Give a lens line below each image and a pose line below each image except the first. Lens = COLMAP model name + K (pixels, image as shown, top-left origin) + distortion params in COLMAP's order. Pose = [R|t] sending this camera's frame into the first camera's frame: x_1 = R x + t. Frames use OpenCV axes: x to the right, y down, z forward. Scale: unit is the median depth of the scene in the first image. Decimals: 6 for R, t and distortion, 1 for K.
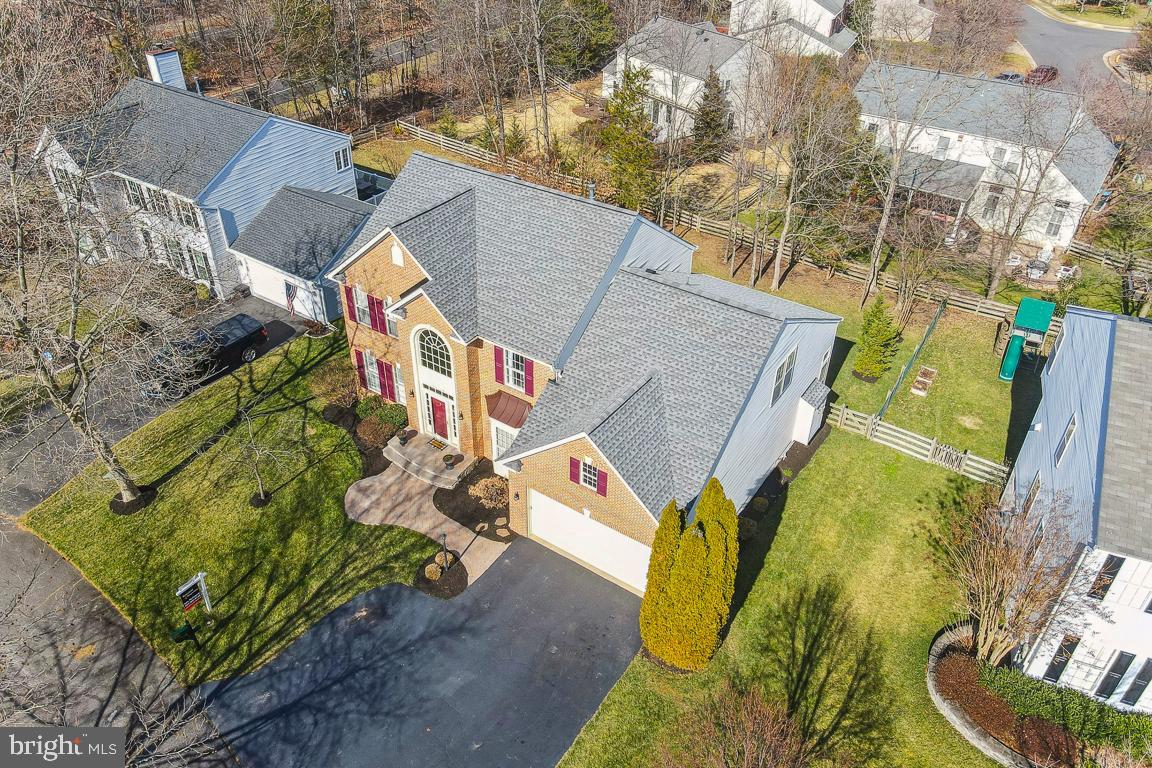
lens RADIAL K [[836.0, 0, 567.2], [0, 836.0, 378.3], [0, 0, 1]] dist [0.023557, -0.001965]
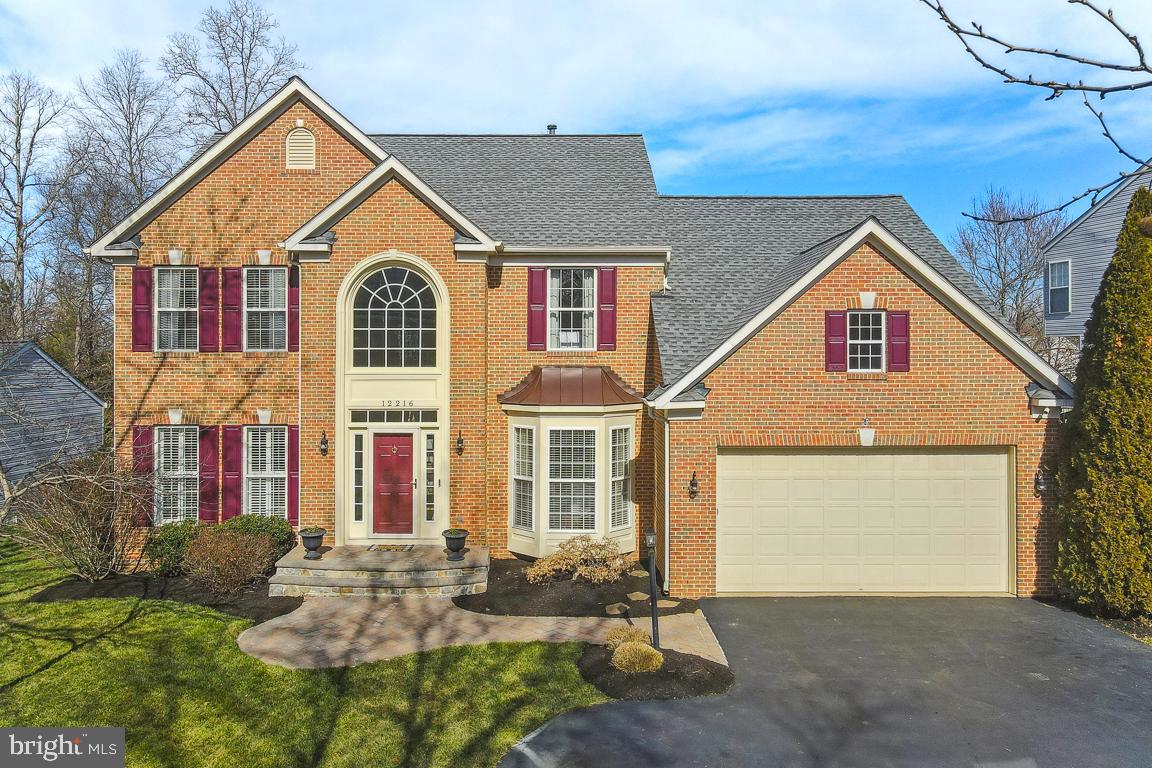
lens RADIAL K [[858.4, 0, 558.9], [0, 858.4, 368.9], [0, 0, 1]] dist [0.030308, 0.002351]
pose [[0.816757, -0.011485, 0.576867, -0.382339], [0.339192, 0.818350, -0.463953, 0.271909], [-0.466751, 0.574605, 0.672289, 0.633917]]
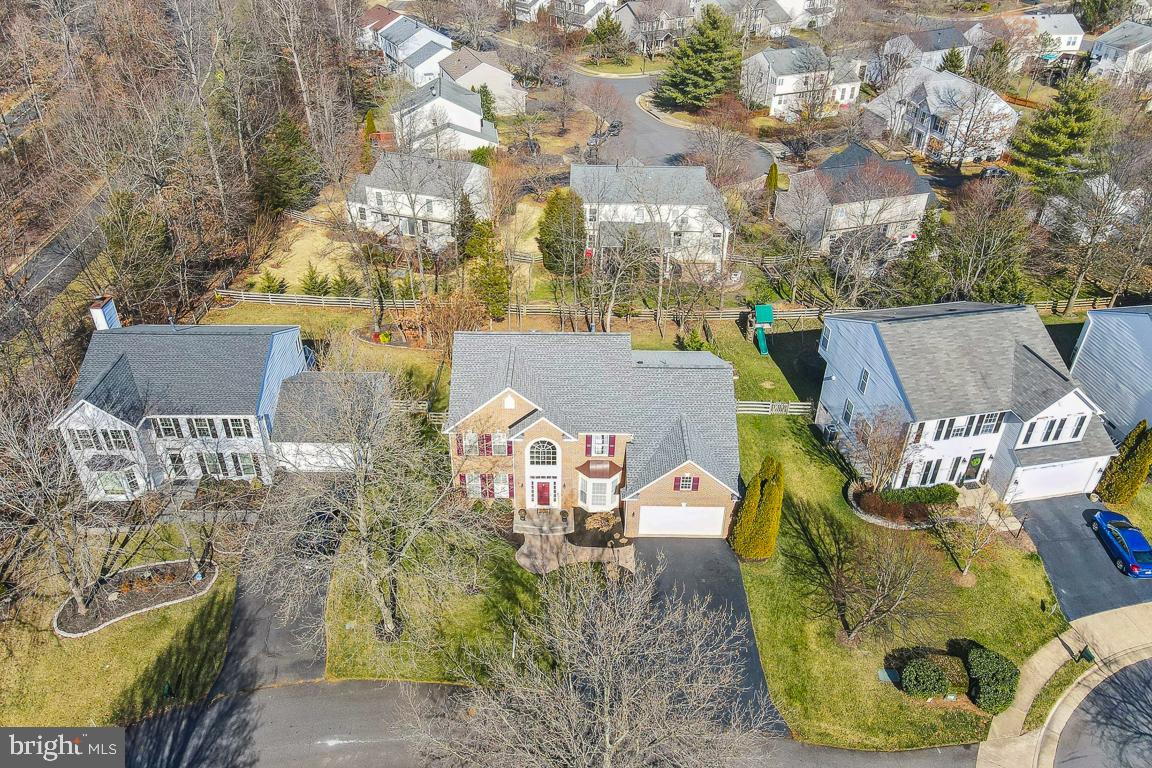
lens RADIAL K [[836.0, 0, 567.2], [0, 836.0, 378.3], [0, 0, 1]] dist [0.023557, -0.001965]
pose [[0.829811, -0.315822, 0.460077, -0.808191], [0.326197, 0.943441, 0.059291, -0.244558], [-0.452780, 0.100875, 0.885897, -0.424362]]
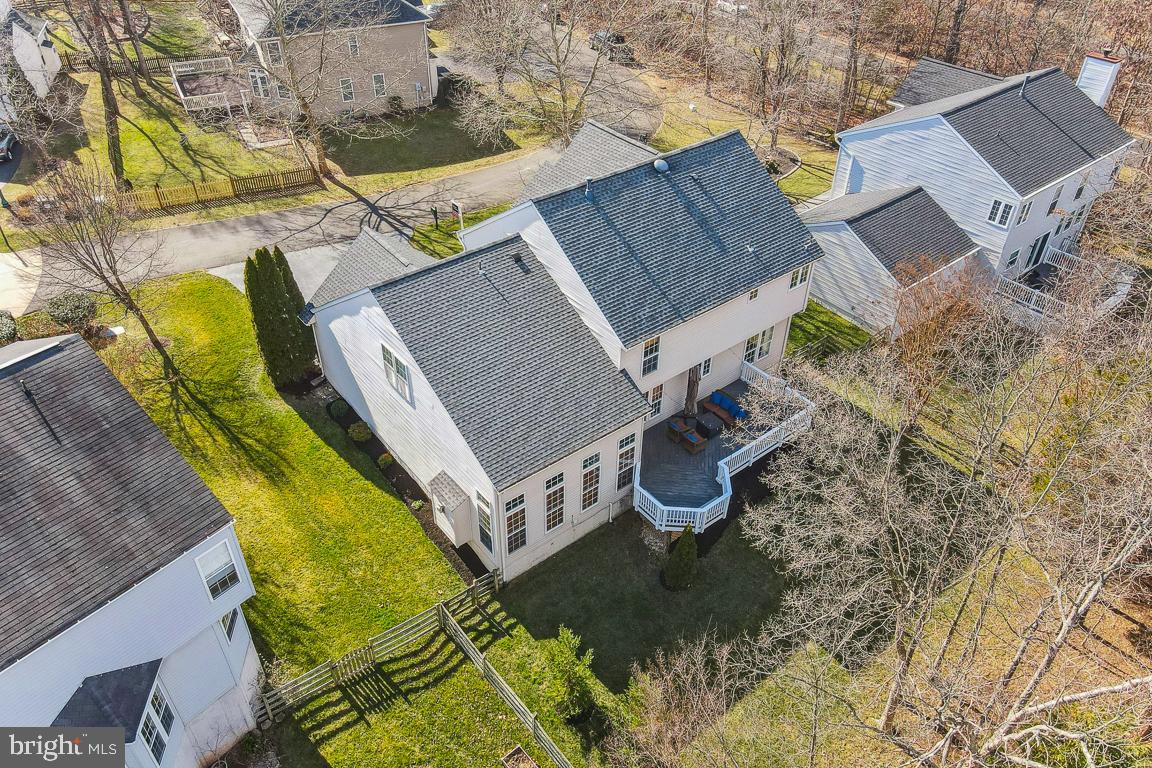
lens RADIAL K [[836.0, 0, 567.2], [0, 836.0, 378.3], [0, 0, 1]] dist [0.023557, -0.001965]
pose [[-0.294288, 0.576975, -0.761902, 0.925105], [-0.559683, 0.542162, 0.626750, -0.707844], [0.774693, 0.610868, 0.163372, 0.971353]]
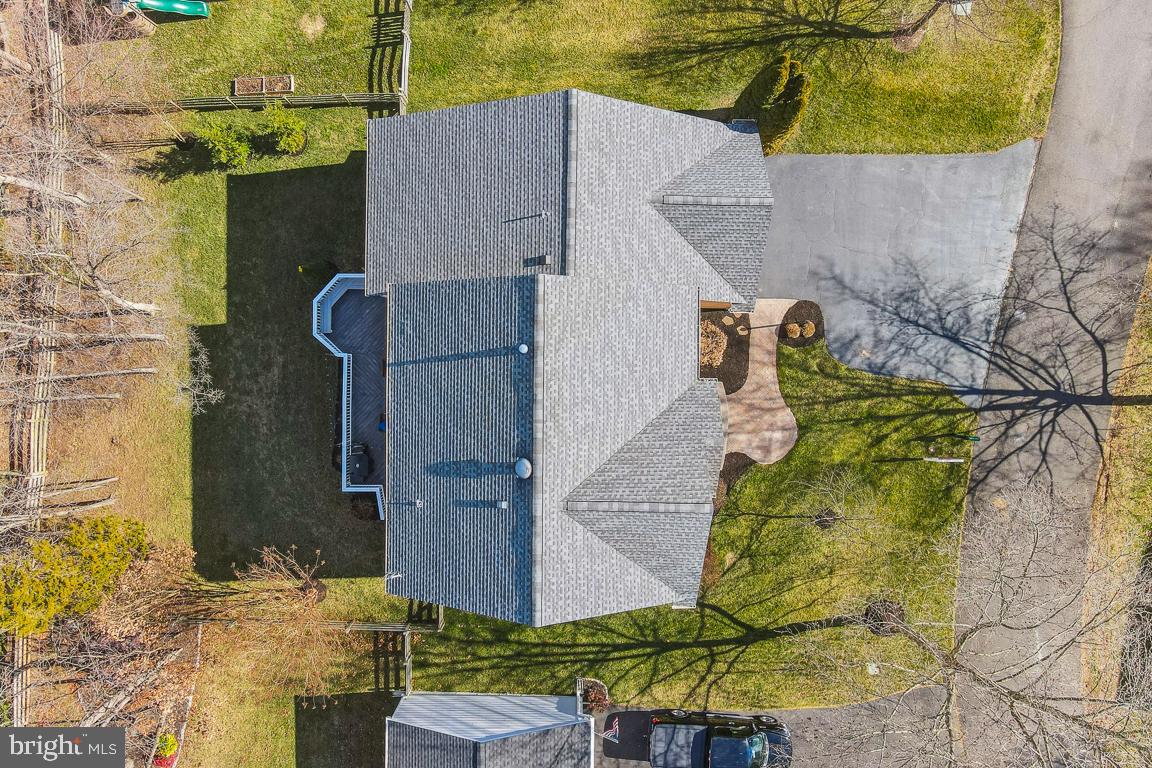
lens RADIAL K [[836.0, 0, 567.2], [0, 836.0, 378.3], [0, 0, 1]] dist [0.023557, -0.001965]
pose [[-0.555473, -0.831524, -0.004337, -0.017873], [0.490066, -0.331577, 0.806159, -0.879974], [-0.671778, 0.445674, 0.591684, 0.506657]]
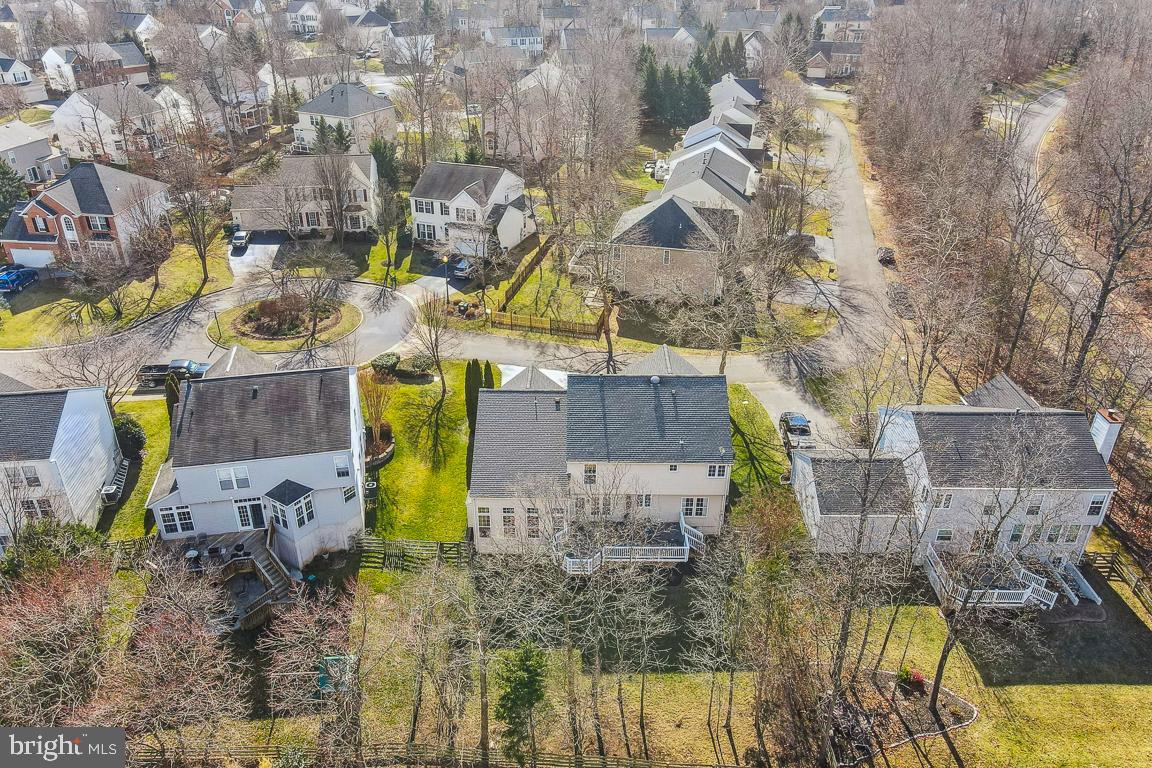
lens RADIAL K [[858.4, 0, 558.9], [0, 858.4, 368.9], [0, 0, 1]] dist [0.030308, 0.002351]
pose [[-0.837831, 0.252890, -0.483825, 1.017415], [-0.316021, 0.497999, 0.807545, -1.736303], [0.445164, 0.829484, -0.337320, 1.598720]]
